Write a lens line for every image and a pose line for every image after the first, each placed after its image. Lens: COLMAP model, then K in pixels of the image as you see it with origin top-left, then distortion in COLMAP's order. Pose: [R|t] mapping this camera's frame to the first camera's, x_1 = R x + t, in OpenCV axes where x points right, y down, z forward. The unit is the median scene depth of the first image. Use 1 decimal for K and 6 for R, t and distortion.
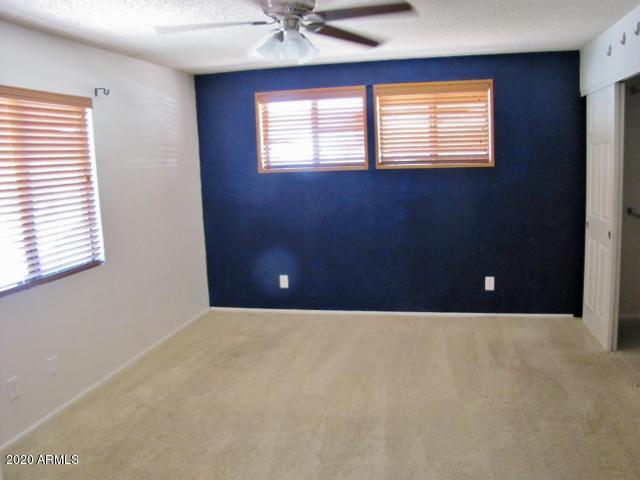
lens RADIAL K [[551.6, 0, 320.0], [0, 551.6, 240.0], [0, 0, 1]] dist [-0.131838, 0.001516]
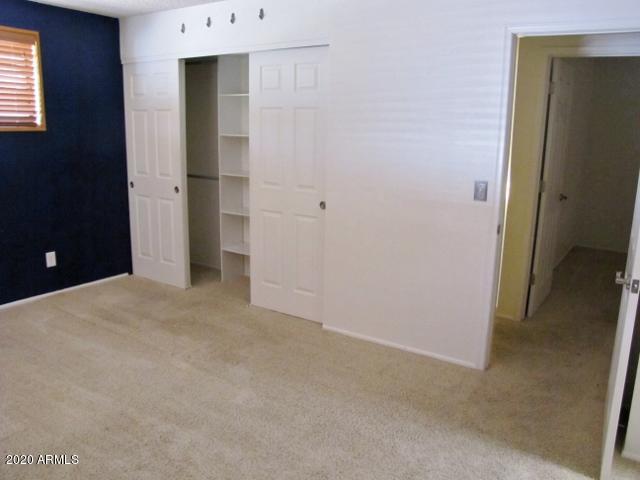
lens RADIAL K [[542.0, 0, 320.0], [0, 542.0, 240.0], [0, 0, 1]] dist [-0.007007, -0.002130]
pose [[0.357109, -0.150223, 0.921903, -0.391018], [0.101923, 0.987356, 0.121407, -0.018362], [-0.928485, 0.050608, 0.367905, 0.251946]]
